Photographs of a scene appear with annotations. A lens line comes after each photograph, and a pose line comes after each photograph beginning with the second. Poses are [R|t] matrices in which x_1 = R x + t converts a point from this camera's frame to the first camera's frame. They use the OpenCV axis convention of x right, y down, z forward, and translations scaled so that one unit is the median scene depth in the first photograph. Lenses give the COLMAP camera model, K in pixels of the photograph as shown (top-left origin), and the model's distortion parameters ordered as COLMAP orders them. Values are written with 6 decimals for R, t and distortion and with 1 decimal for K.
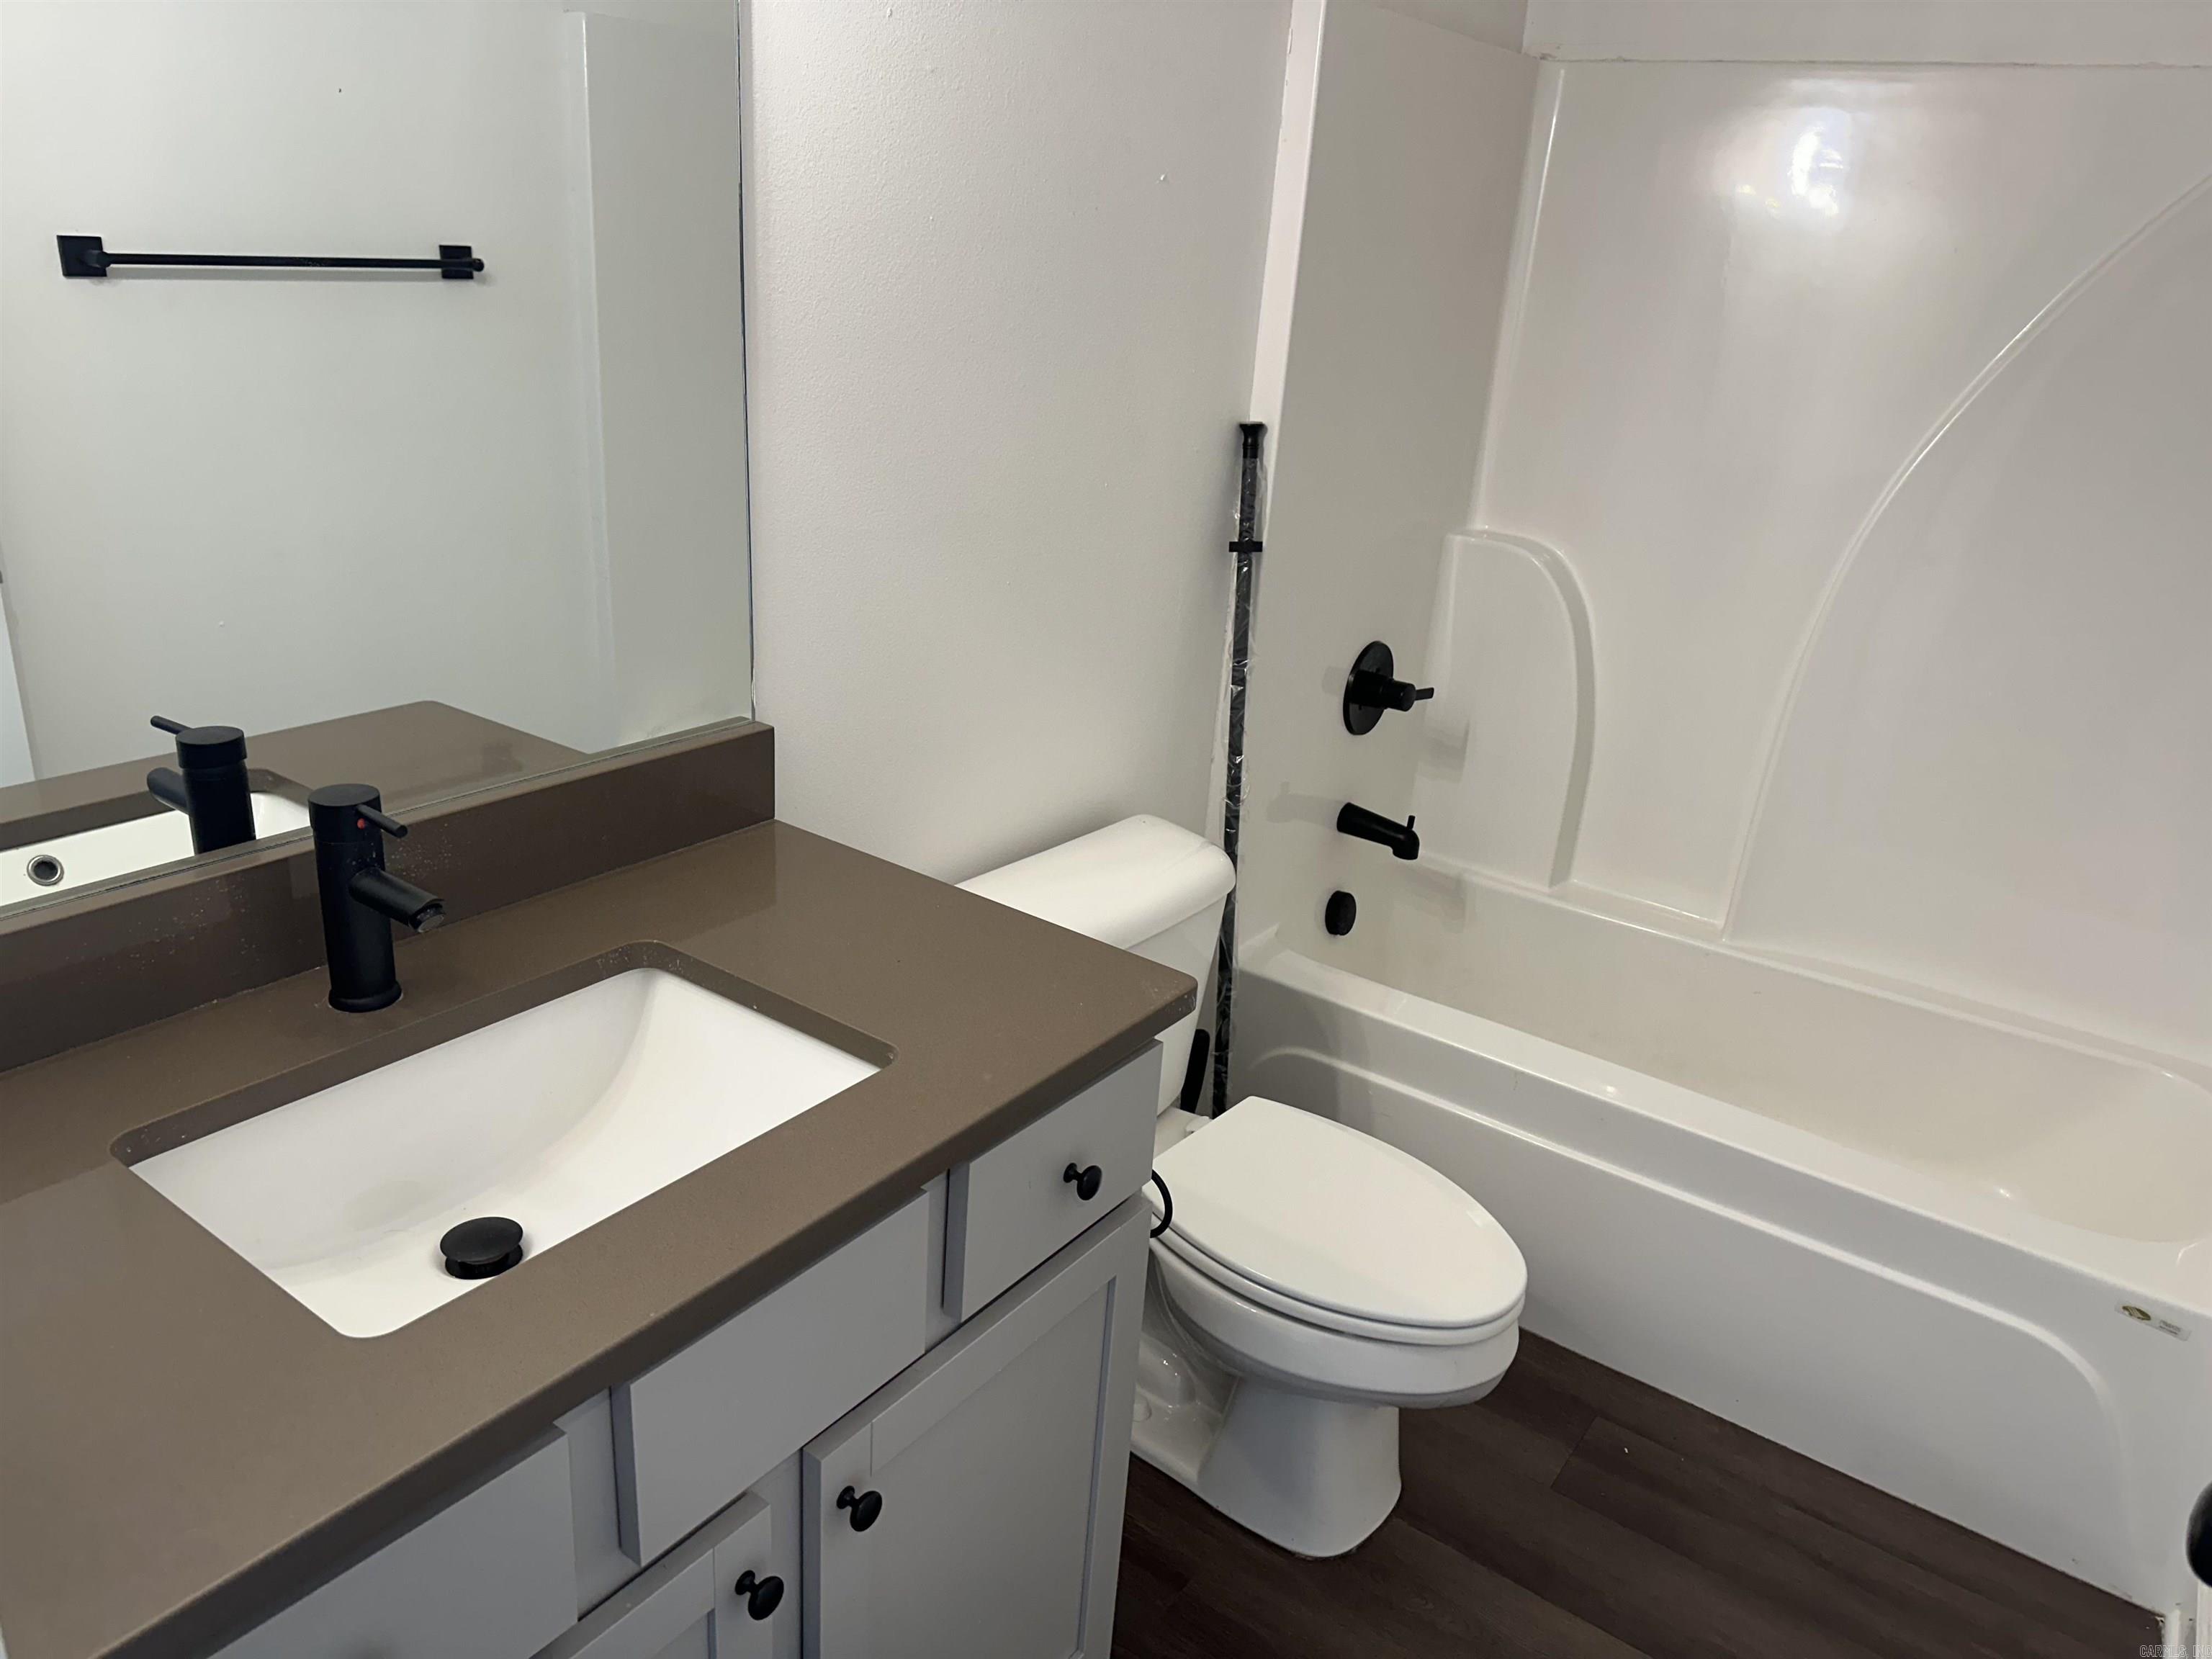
lens RADIAL K [[1557.9, 0, 1100.9], [0, 1557.9, 819.9], [0, 0, 1]] dist [0.034431, -0.021137]
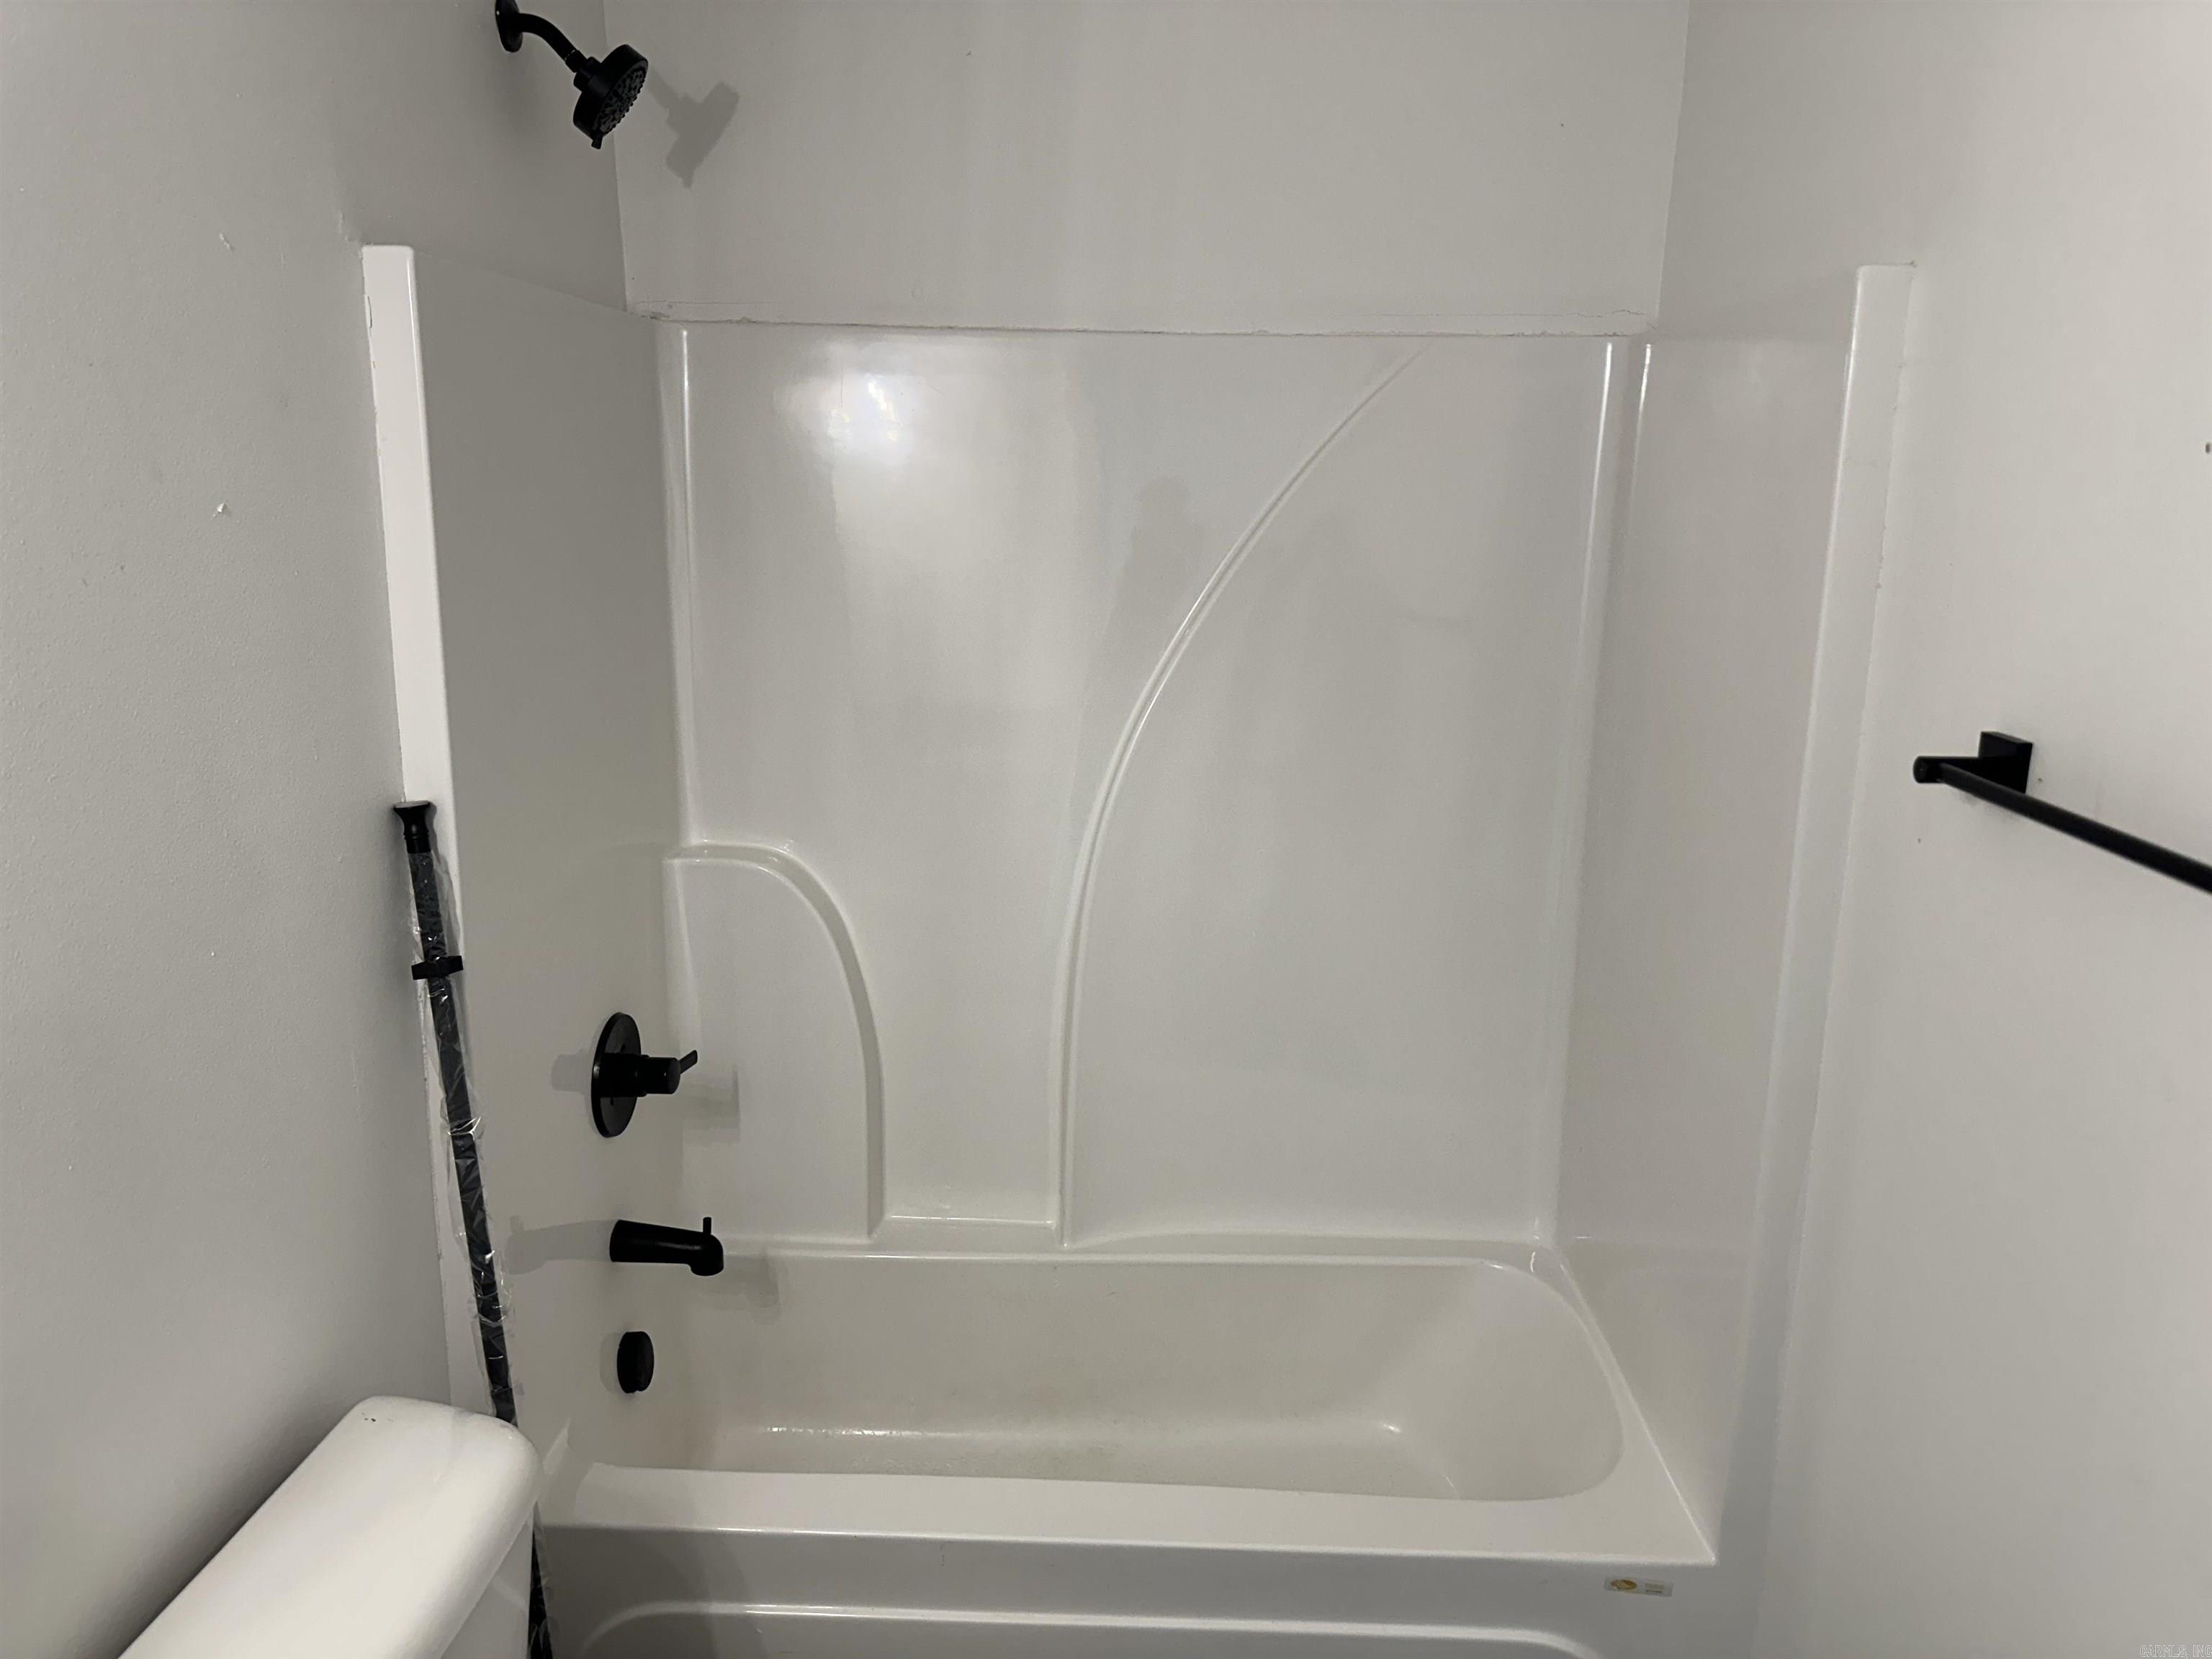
lens RADIAL K [[1557.9, 0, 1115.9], [0, 1557.9, 830.1], [0, 0, 1]] dist [0.034431, -0.021137]
pose [[0.831748, -0.174383, 0.527054, -0.013427], [0.236835, 0.970115, -0.052776, -0.103057], [-0.502100, 0.168722, 0.848191, 0.183125]]
